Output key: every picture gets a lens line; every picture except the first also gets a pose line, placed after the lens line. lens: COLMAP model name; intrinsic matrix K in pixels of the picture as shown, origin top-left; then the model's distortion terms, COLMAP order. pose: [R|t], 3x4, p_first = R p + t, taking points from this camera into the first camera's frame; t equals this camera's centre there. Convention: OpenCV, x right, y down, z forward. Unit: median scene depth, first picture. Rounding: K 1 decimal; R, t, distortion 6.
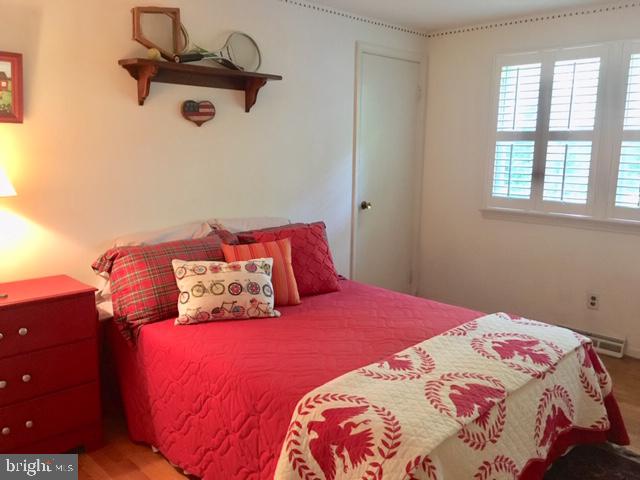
lens RADIAL K [[548.6, 0, 322.7], [0, 548.6, 237.2], [0, 0, 1]] dist [0.029880, -0.027180]
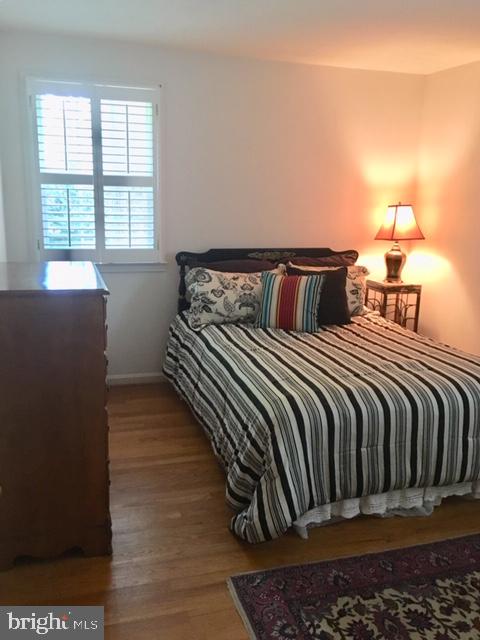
lens RADIAL K [[548.6, 0, 241.1], [0, 548.6, 321.0], [0, 0, 1]] dist [0.029880, -0.027180]
pose [[0.489089, -0.192091, 0.850819, -0.326369], [0.124254, 0.980844, 0.150021, -0.060780], [-0.863338, 0.032344, 0.503588, 0.338458]]
